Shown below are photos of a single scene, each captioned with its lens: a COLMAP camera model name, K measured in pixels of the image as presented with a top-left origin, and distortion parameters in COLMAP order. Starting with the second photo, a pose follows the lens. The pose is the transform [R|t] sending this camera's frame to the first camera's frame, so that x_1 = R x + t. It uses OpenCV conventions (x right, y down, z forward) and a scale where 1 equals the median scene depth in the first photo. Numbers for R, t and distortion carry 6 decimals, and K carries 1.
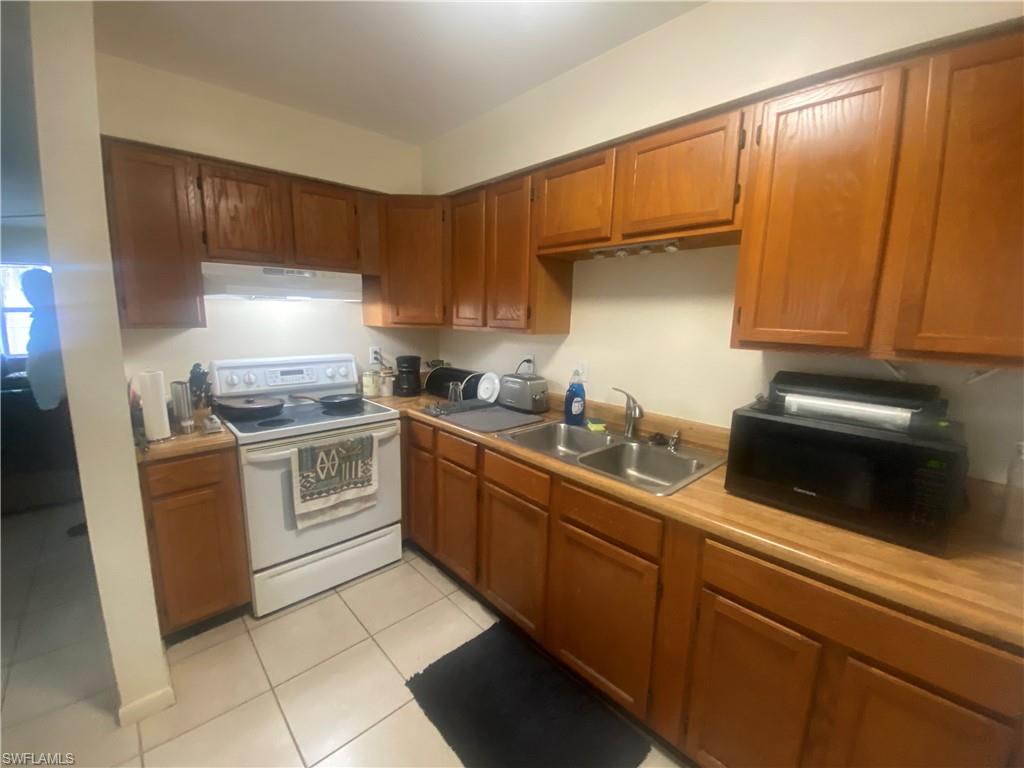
lens RADIAL K [[417.2, 0, 512.0], [0, 417.2, 384.0], [0, 0, 1]] dist [0.016485, -0.018460]
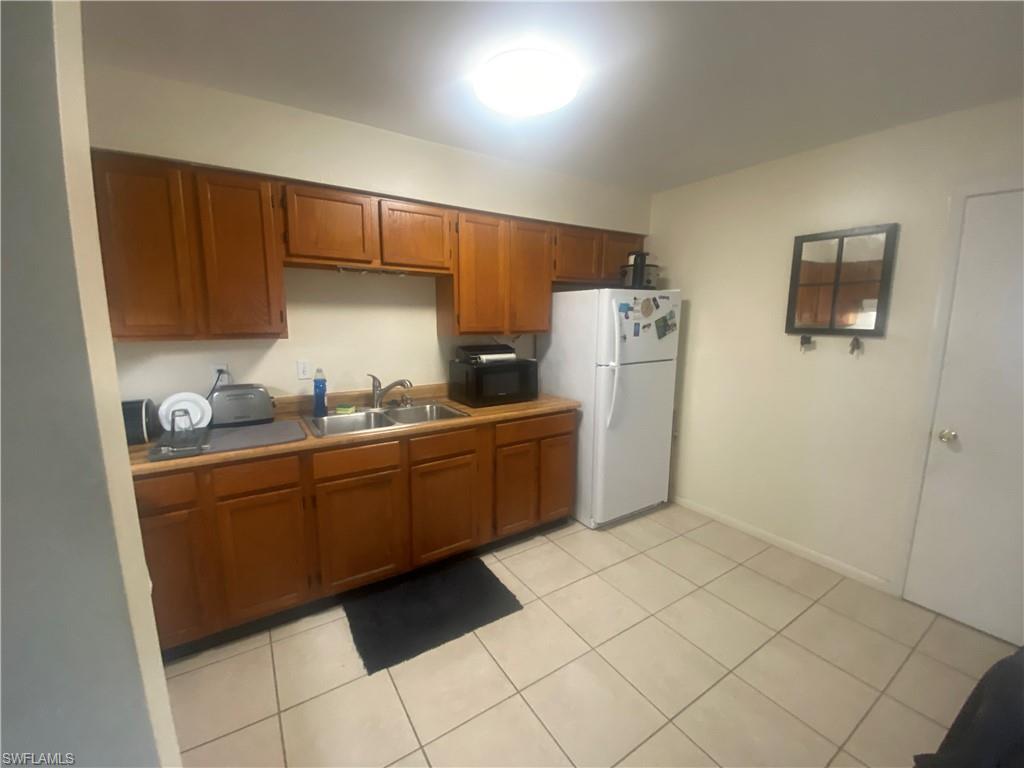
lens RADIAL K [[417.2, 0, 512.0], [0, 417.2, 384.0], [0, 0, 1]] dist [0.016485, -0.018460]
pose [[0.166584, -0.173894, 0.970572, -1.041207], [0.159888, 0.976063, 0.147435, -0.088797], [-0.972978, 0.130623, 0.190400, 0.341049]]
